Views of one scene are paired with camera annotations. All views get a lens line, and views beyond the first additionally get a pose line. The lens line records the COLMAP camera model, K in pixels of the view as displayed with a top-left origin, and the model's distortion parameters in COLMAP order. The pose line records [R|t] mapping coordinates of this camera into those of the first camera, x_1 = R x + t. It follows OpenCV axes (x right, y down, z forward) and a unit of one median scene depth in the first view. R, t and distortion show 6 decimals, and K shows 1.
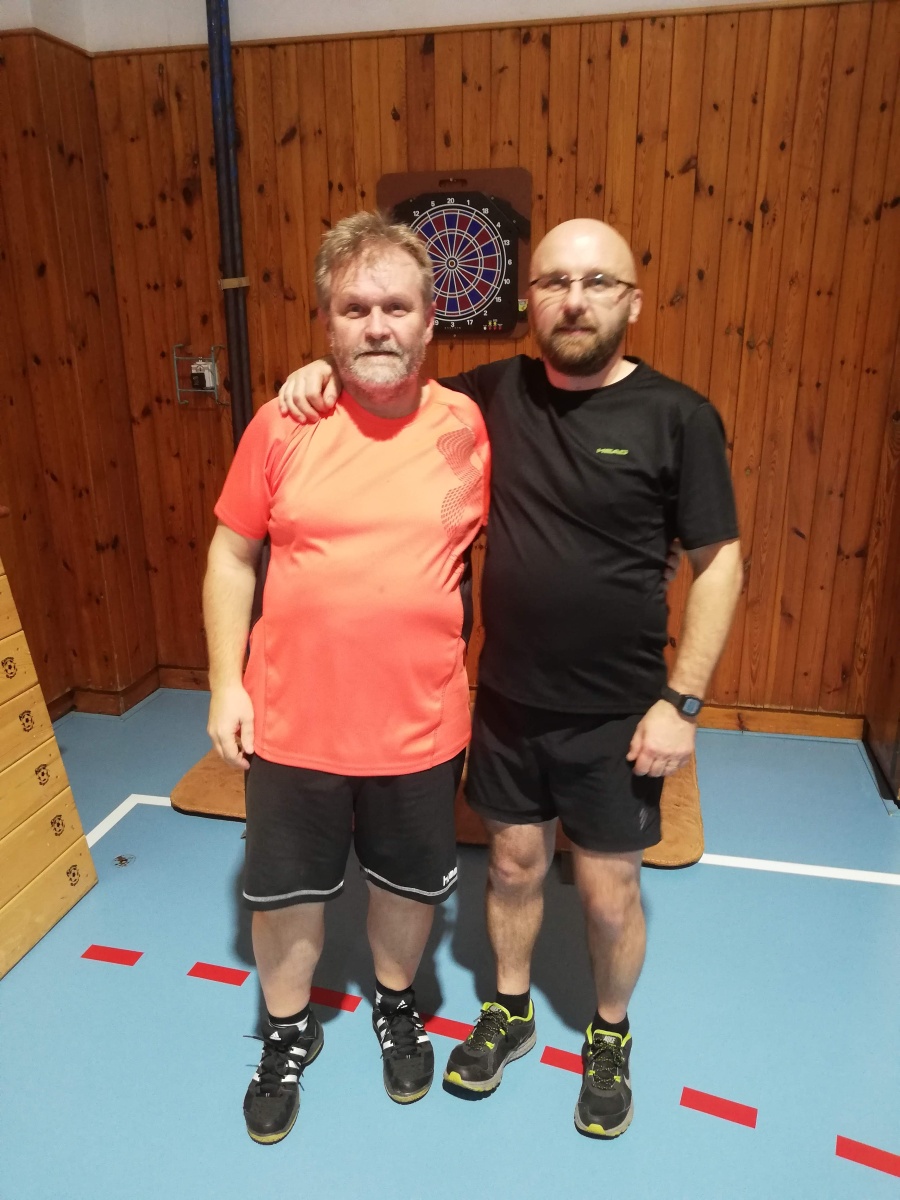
lens RADIAL K [[933.2, 0, 452.9], [0, 933.2, 604.3], [0, 0, 1]] dist [0.041423, -0.057419]
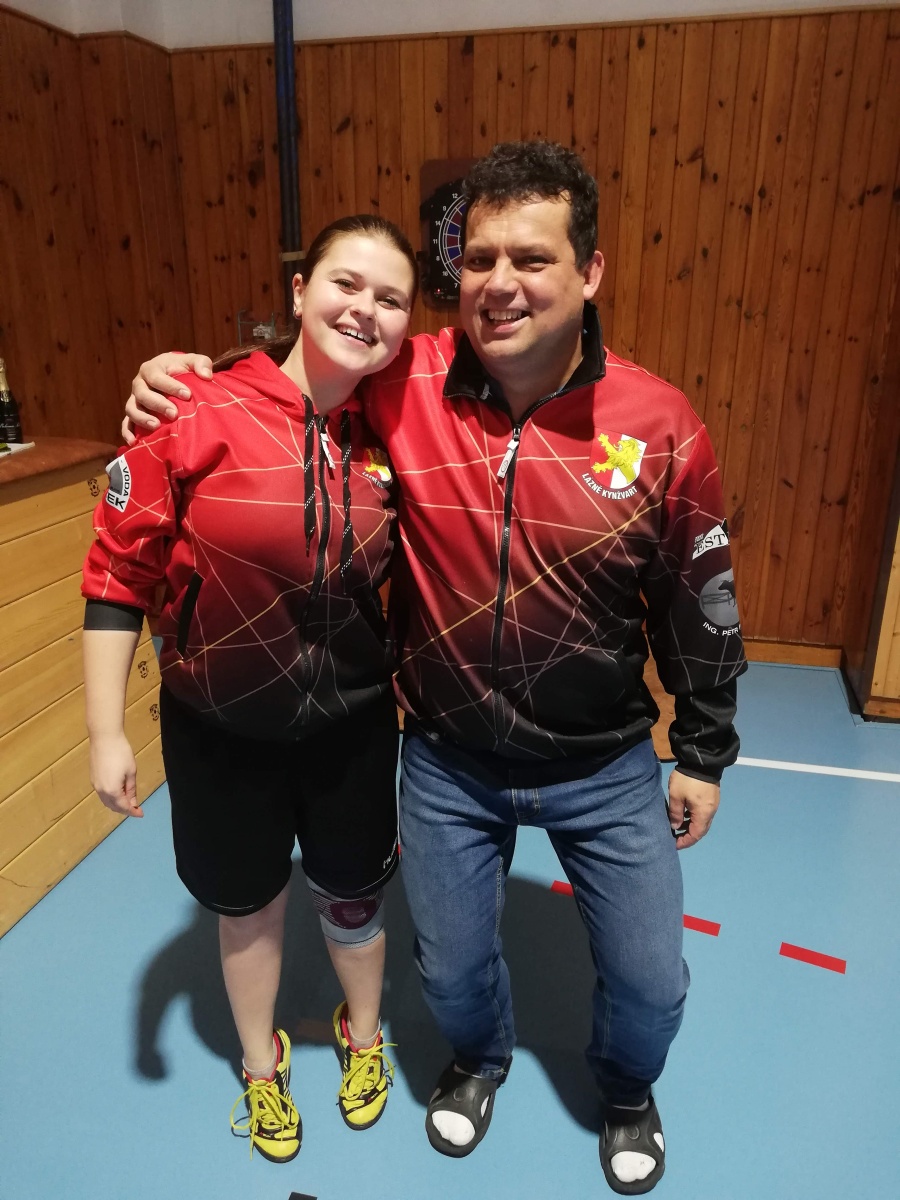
lens RADIAL K [[933.2, 0, 451.0], [0, 933.2, 605.8], [0, 0, 1]] dist [0.041423, -0.057419]
pose [[0.999660, 0.015523, -0.020952, -0.012250], [-0.014797, 0.999299, 0.034378, 0.039994], [0.021471, -0.034057, 0.999189, -0.150488]]
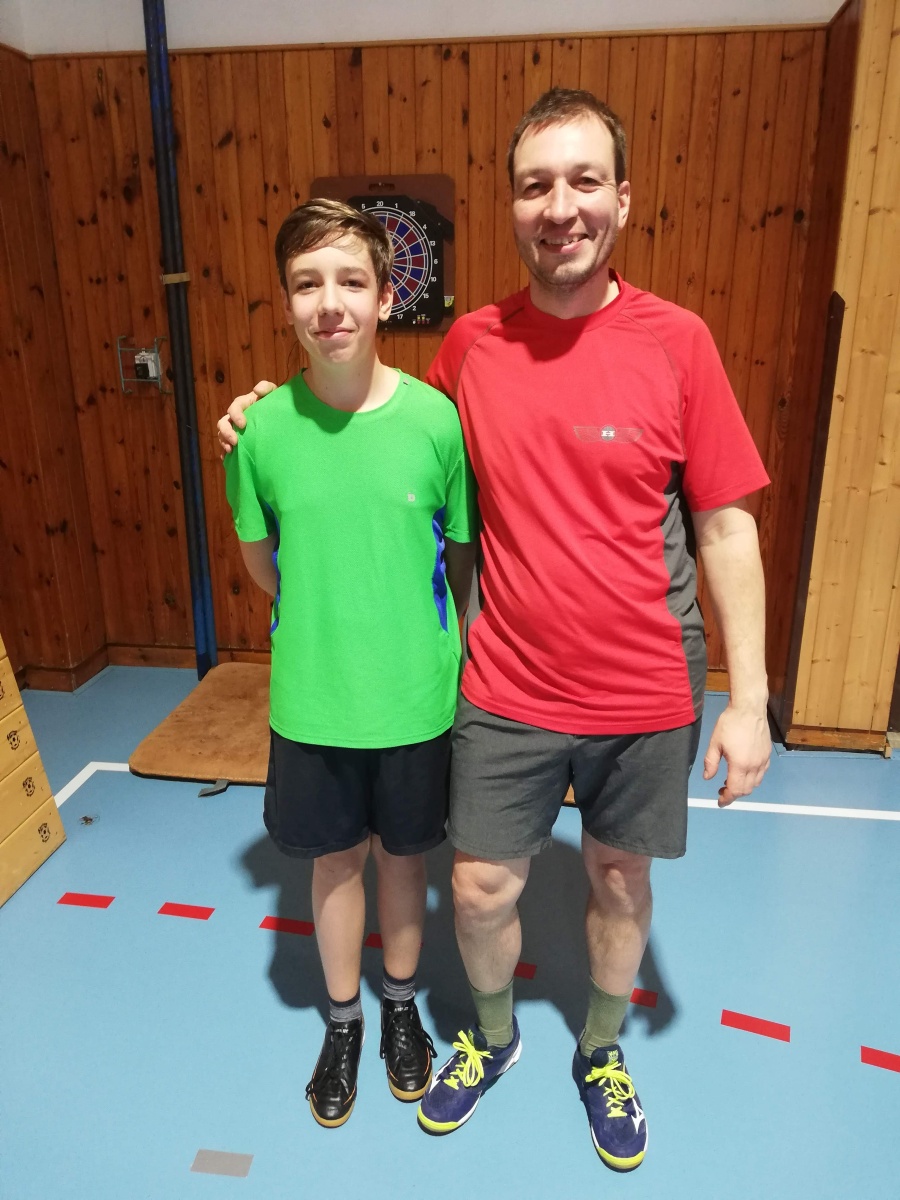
lens RADIAL K [[933.2, 0, 456.2], [0, 933.2, 606.7], [0, 0, 1]] dist [0.041423, -0.057419]
pose [[0.996901, -0.020416, 0.075974, -0.006220], [0.018929, 0.999616, 0.020239, 0.012373], [-0.076358, -0.018738, 0.996904, -0.088481]]
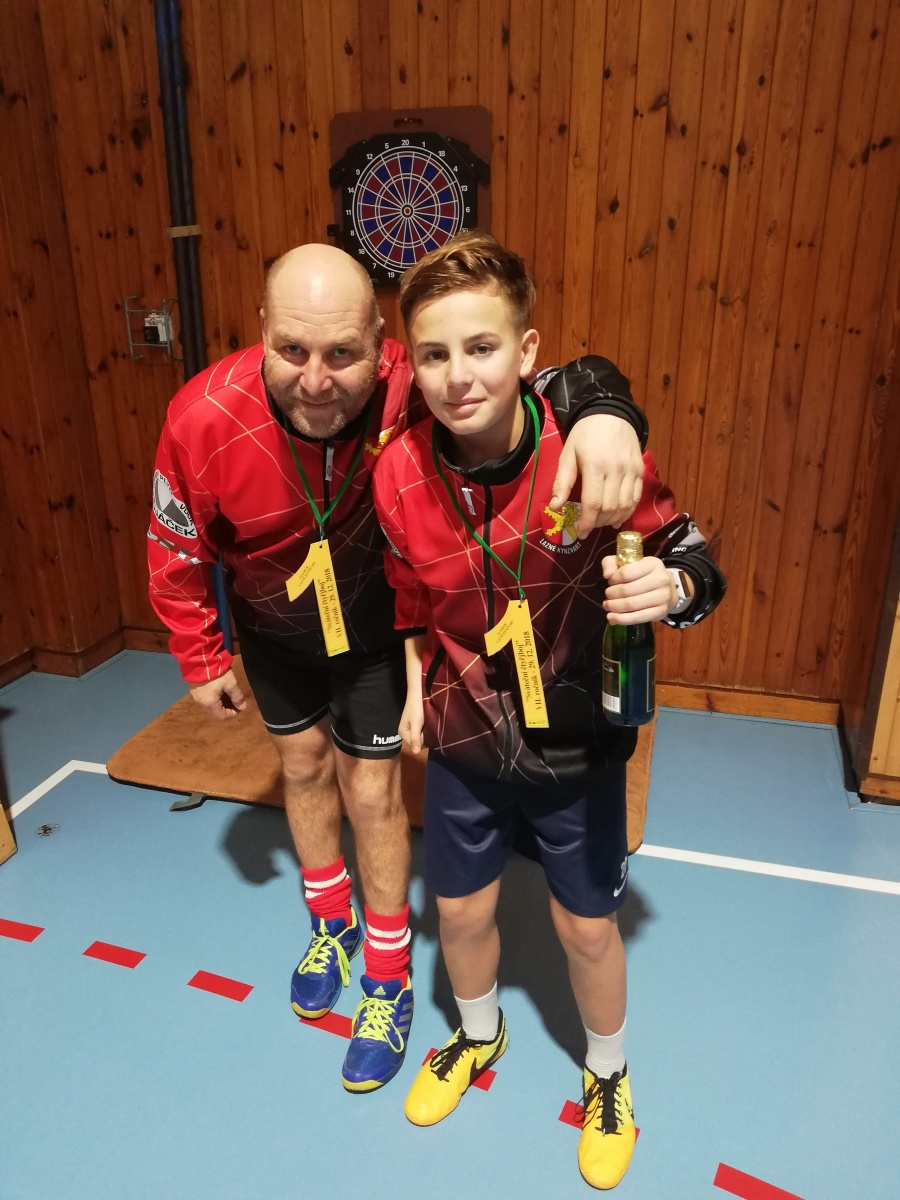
lens RADIAL K [[933.2, 0, 448.0], [0, 933.2, 606.2], [0, 0, 1]] dist [0.041423, -0.057419]
pose [[0.998382, 0.023378, -0.051844, 0.097055], [-0.020683, 0.998437, 0.051913, -0.018012], [0.052976, -0.050757, 0.997305, 0.044955]]
